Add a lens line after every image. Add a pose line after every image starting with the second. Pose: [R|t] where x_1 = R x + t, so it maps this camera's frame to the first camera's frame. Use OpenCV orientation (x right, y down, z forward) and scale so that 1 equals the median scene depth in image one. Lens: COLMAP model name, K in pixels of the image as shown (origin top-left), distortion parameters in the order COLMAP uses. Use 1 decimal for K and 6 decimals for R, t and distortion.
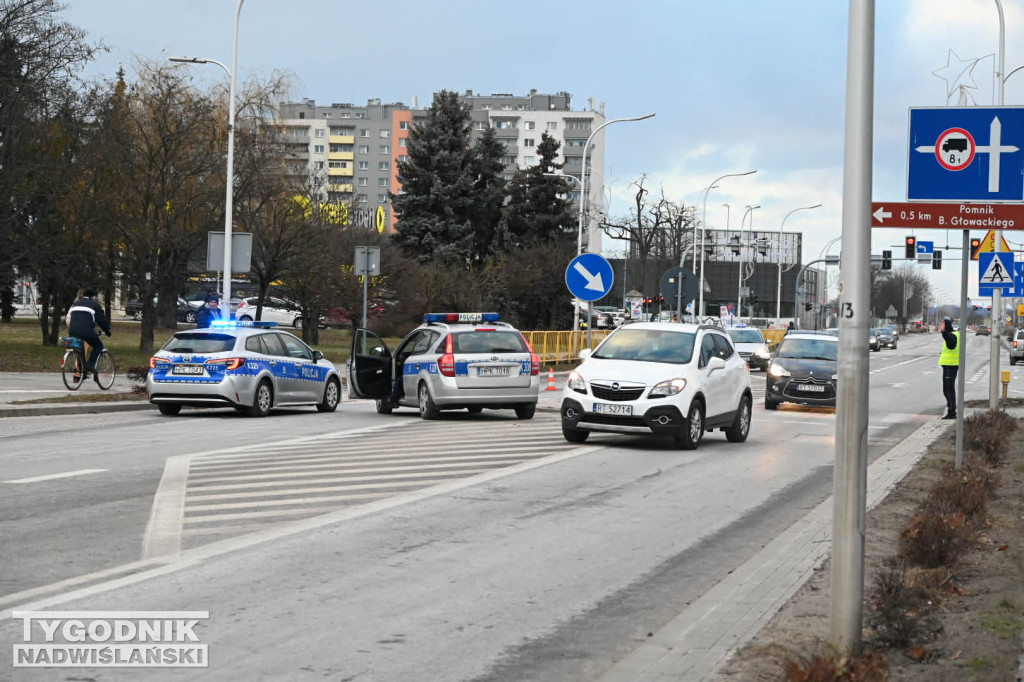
lens RADIAL K [[2799.2, 0, 512.0], [0, 2799.2, 341.0], [0, 0, 1]] dist [-0.037743, -0.407965]
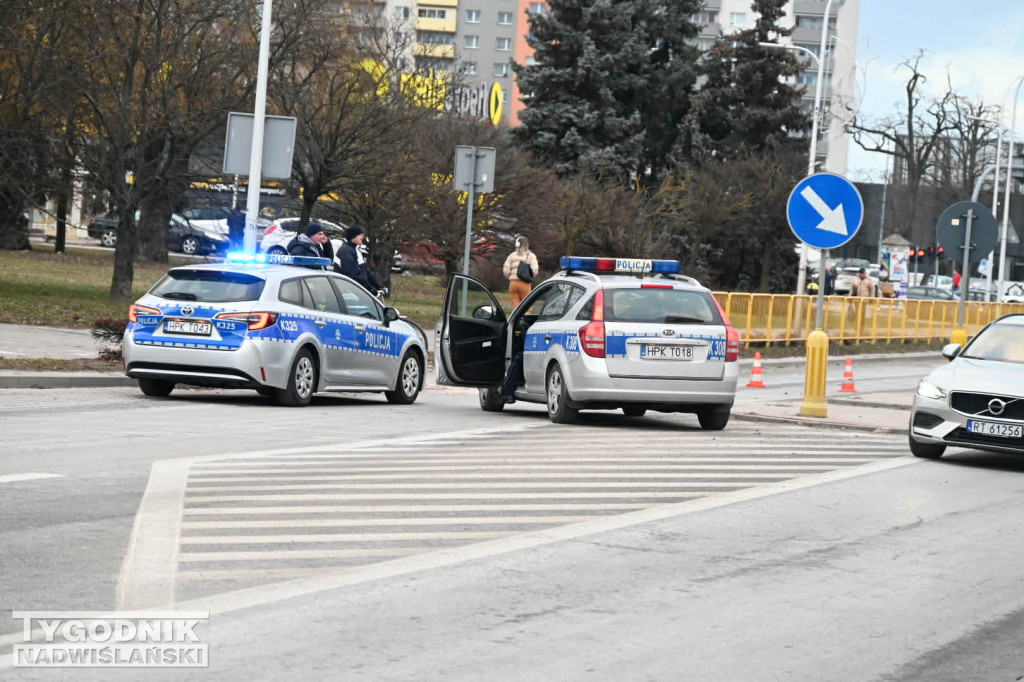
lens RADIAL K [[2799.2, 0, 512.0], [0, 2799.2, 341.0], [0, 0, 1]] dist [-0.037743, -0.407965]
pose [[0.996054, 0.048455, -0.074355, 0.005640], [-0.046759, 0.998609, 0.024379, -0.005628], [0.075433, -0.020806, 0.996934, 0.368511]]
